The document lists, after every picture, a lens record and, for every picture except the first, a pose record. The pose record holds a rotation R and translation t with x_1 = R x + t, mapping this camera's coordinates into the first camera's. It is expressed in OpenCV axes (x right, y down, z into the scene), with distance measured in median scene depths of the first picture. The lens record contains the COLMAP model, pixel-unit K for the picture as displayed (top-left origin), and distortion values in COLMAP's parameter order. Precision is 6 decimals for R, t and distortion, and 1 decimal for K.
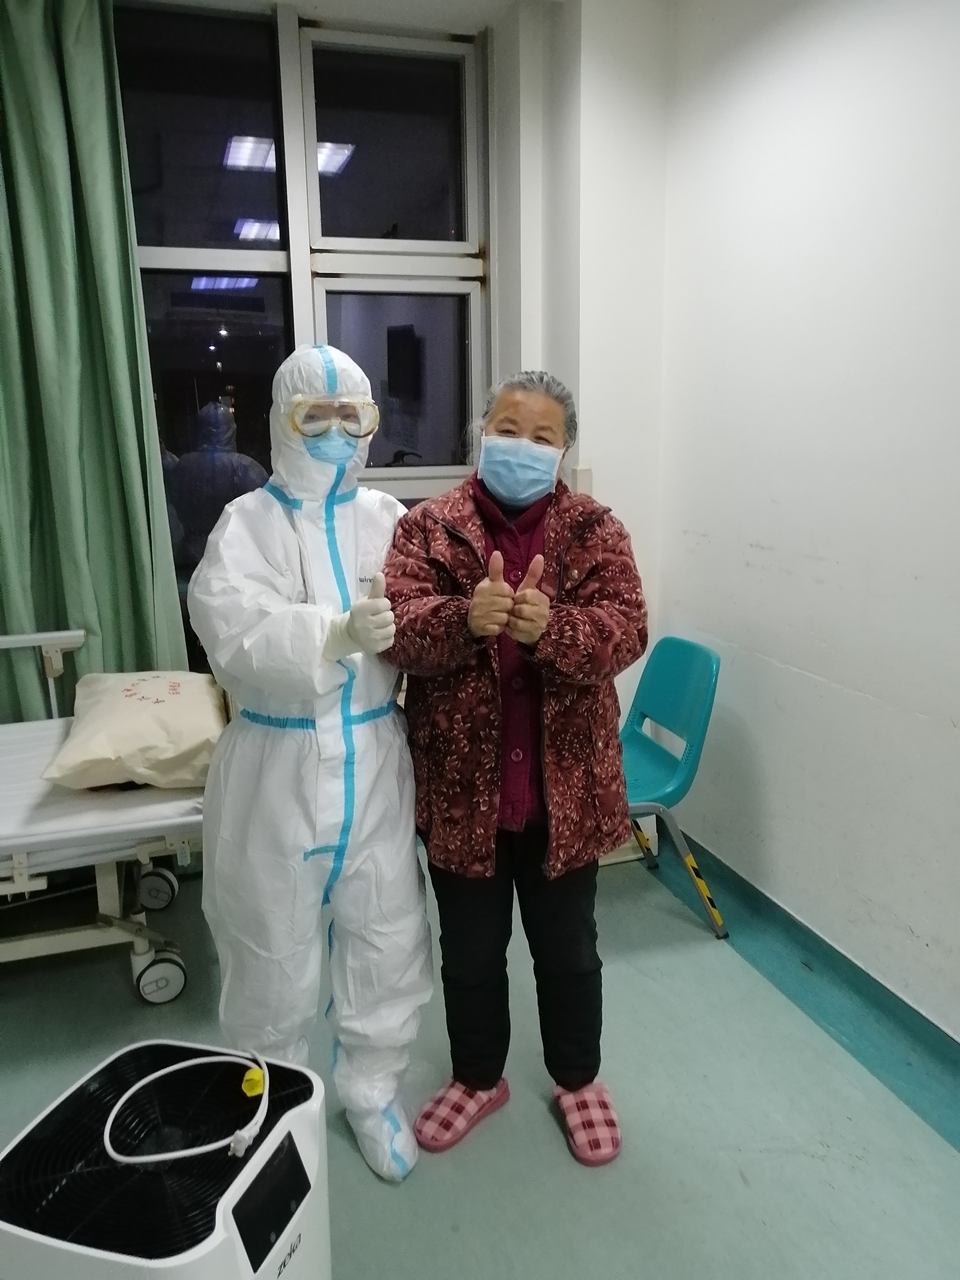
lens RADIAL K [[1023.8, 0, 481.5], [0, 1023.8, 633.8], [0, 0, 1]] dist [0.000556, 0.035243]
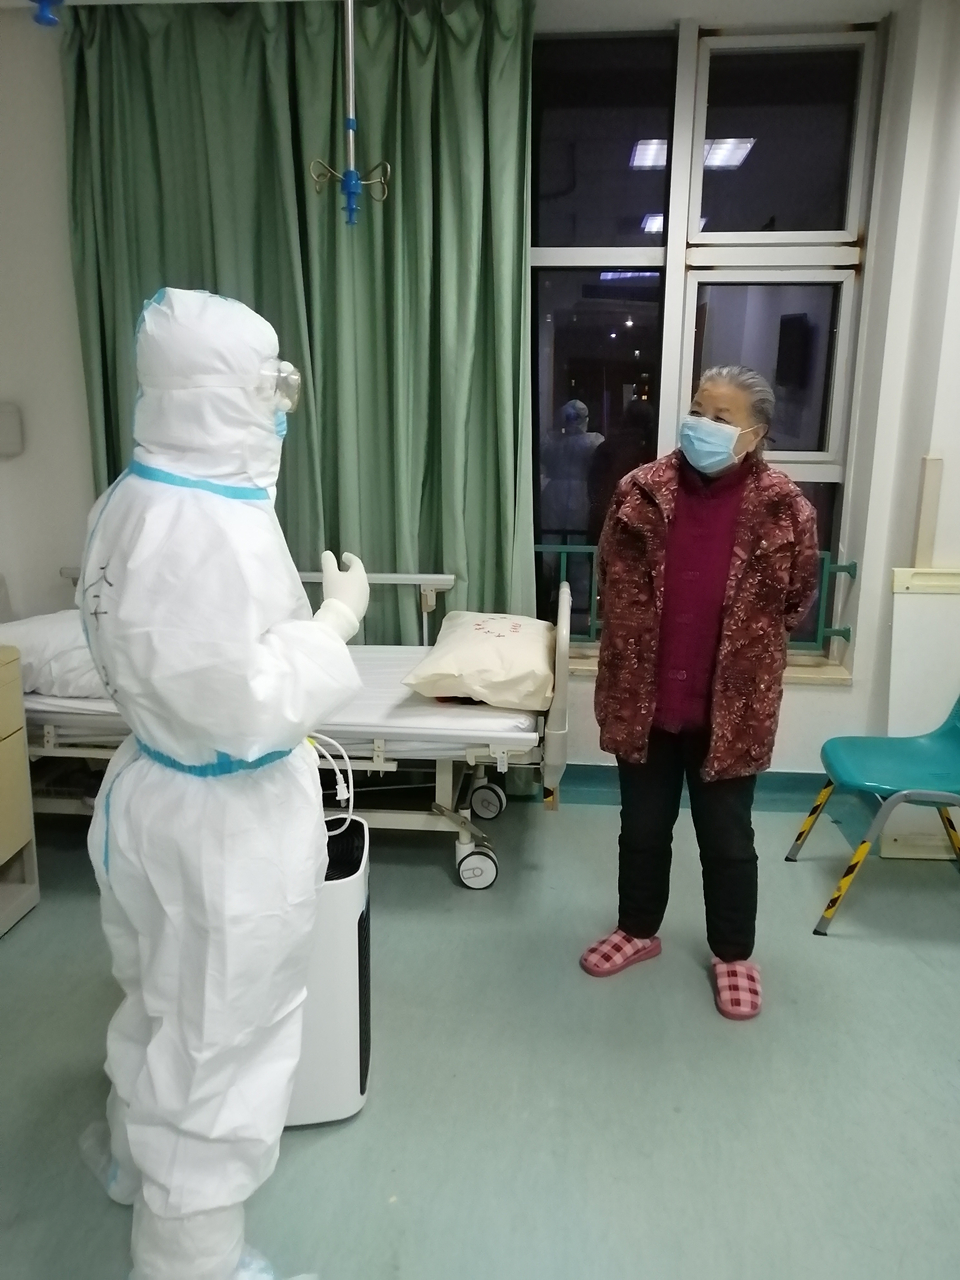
lens RADIAL K [[1023.8, 0, 481.5], [0, 1023.8, 633.8], [0, 0, 1]] dist [0.000556, 0.035243]
pose [[0.921584, 0.111111, -0.371938, 0.092735], [-0.103308, 0.993808, 0.040910, 0.012450], [0.374181, 0.000722, 0.927355, -0.095303]]
